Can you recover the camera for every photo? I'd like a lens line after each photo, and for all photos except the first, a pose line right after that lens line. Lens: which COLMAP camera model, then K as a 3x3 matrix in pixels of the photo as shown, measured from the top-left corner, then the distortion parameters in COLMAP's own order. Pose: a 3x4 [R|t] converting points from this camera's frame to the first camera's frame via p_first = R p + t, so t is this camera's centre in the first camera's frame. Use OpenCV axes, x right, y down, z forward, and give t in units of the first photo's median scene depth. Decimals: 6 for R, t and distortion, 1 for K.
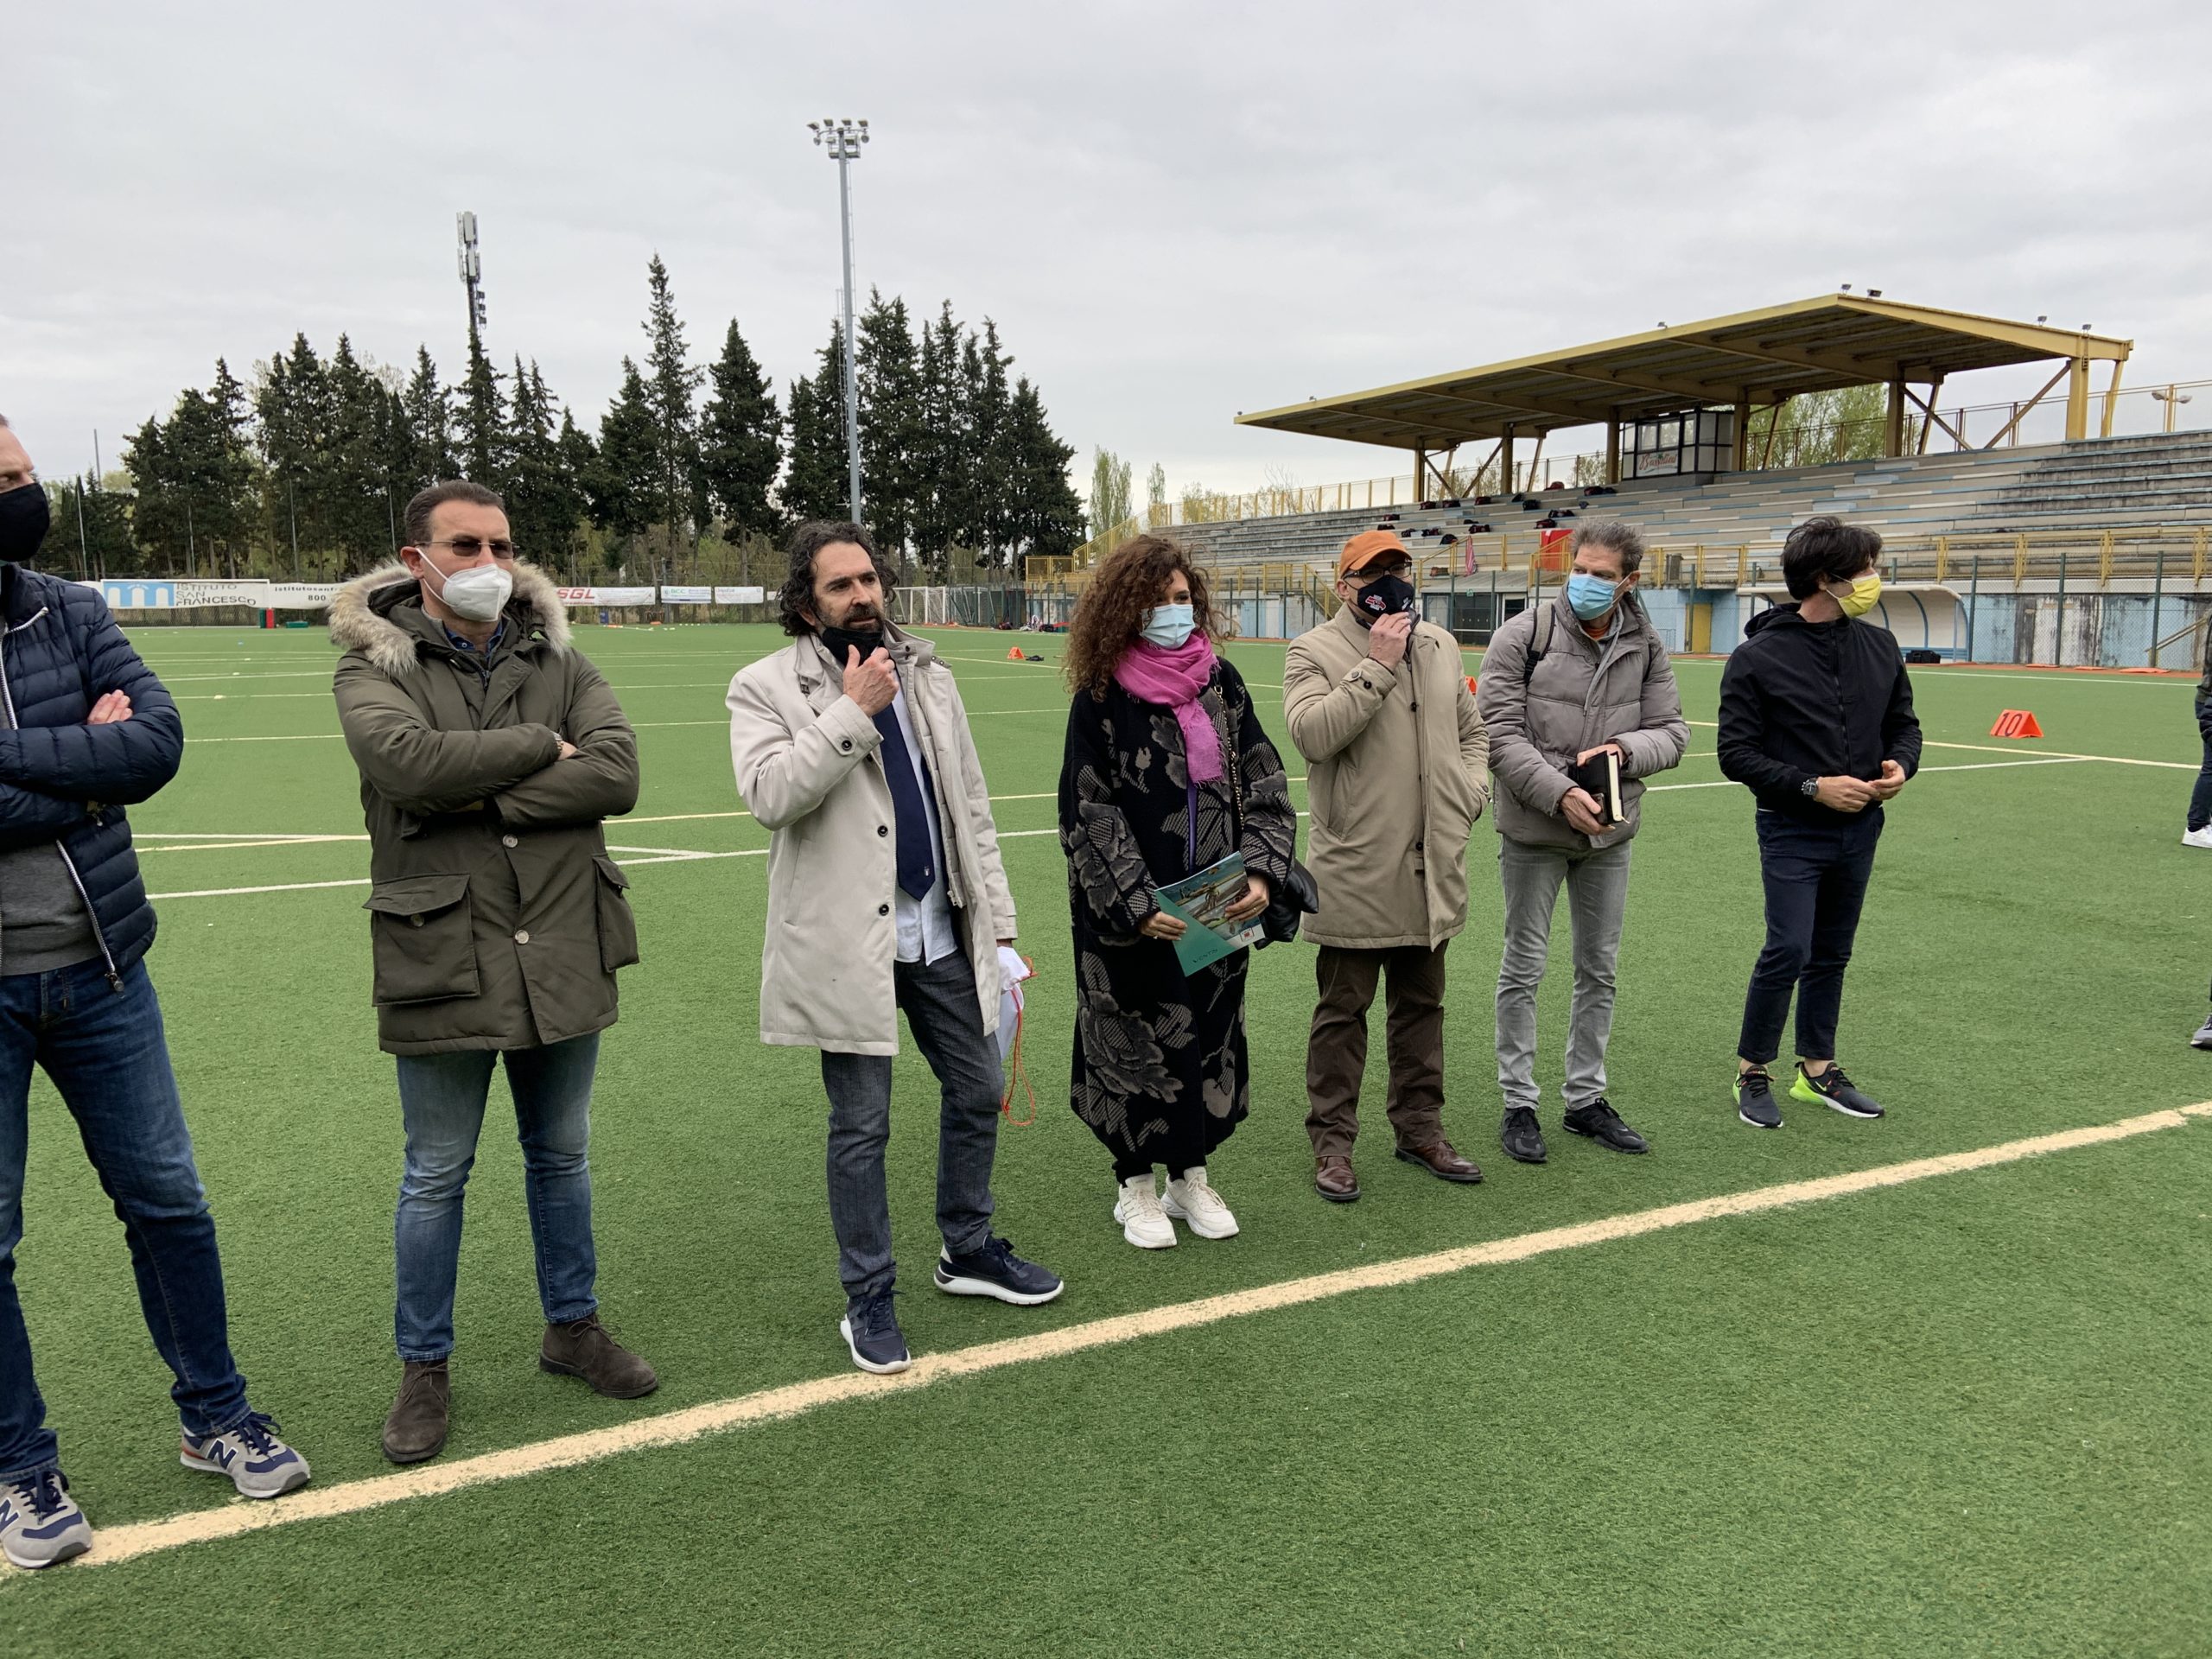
lens RADIAL K [[1803.2, 0, 1106.0], [0, 1803.2, 829.5], [0, 0, 1]] dist [-0.005007, -0.091297]
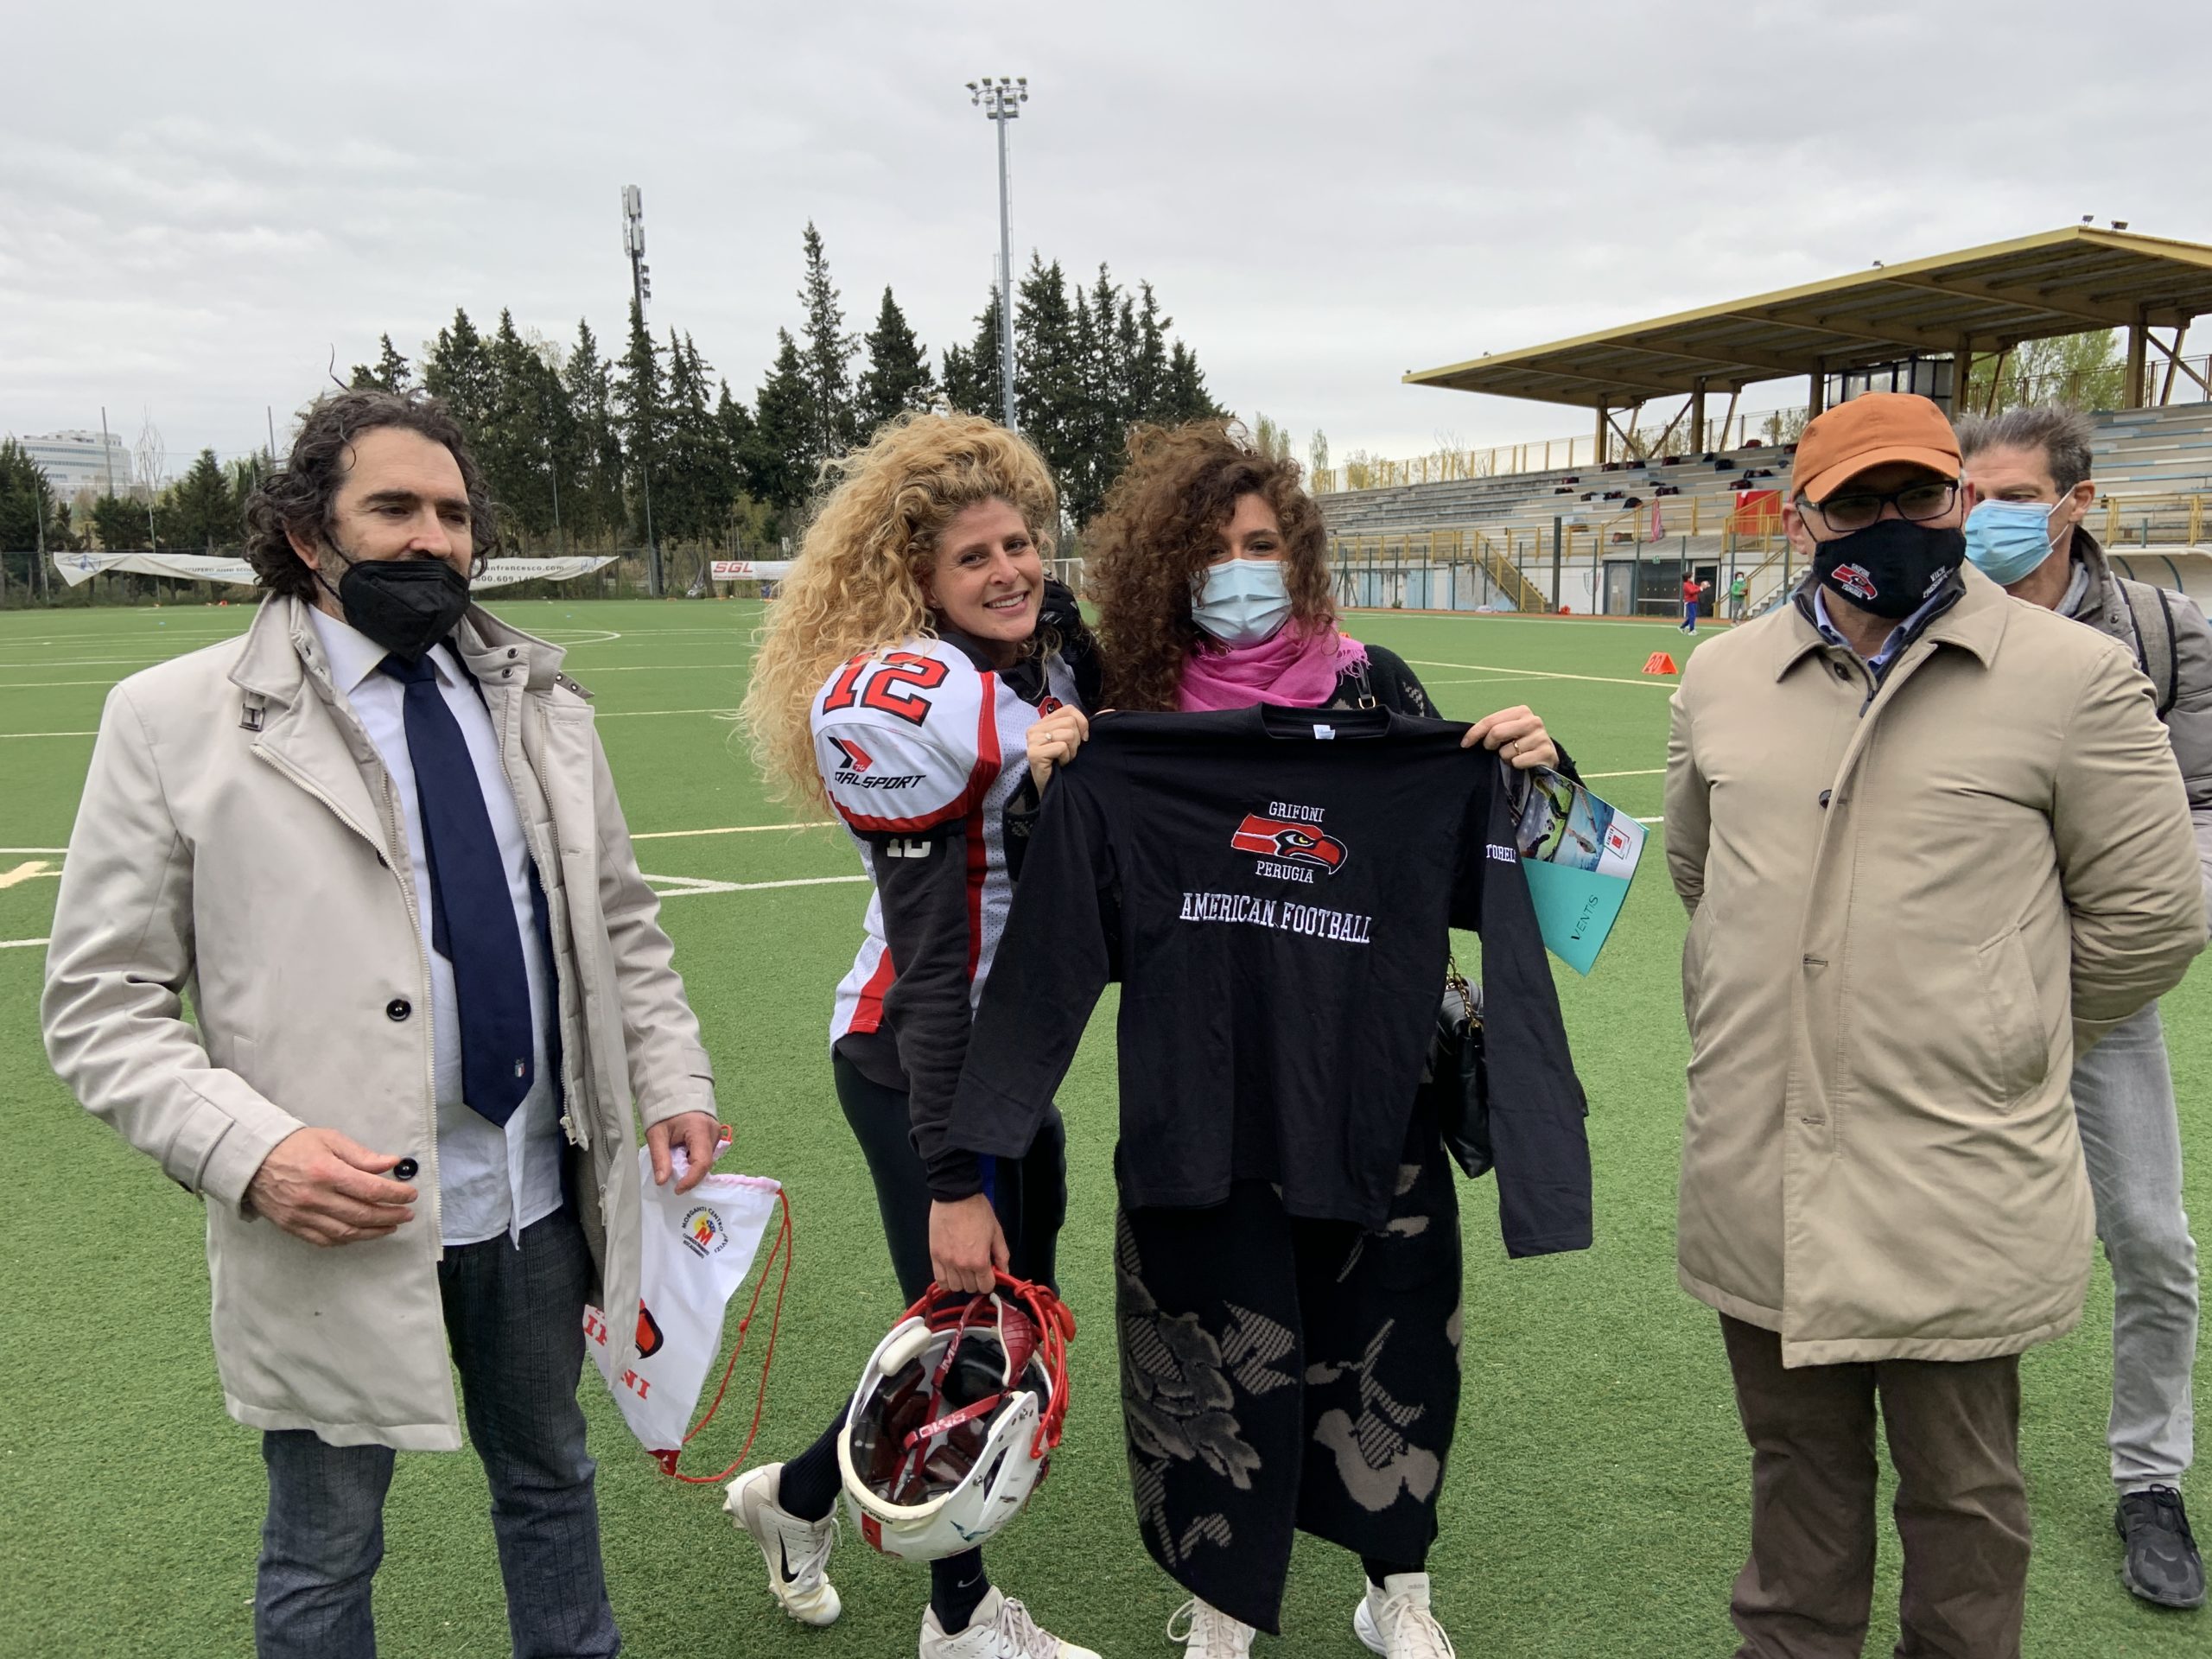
lens RADIAL K [[1577.2, 0, 1106.0], [0, 1577.2, 829.5], [0, 0, 1]] dist [0.021600, -0.079750]
pose [[0.993534, 0.011474, -0.112952, 0.012365], [-0.007690, 0.999397, 0.033874, -0.016624], [0.113273, -0.032786, 0.993023, 0.145460]]
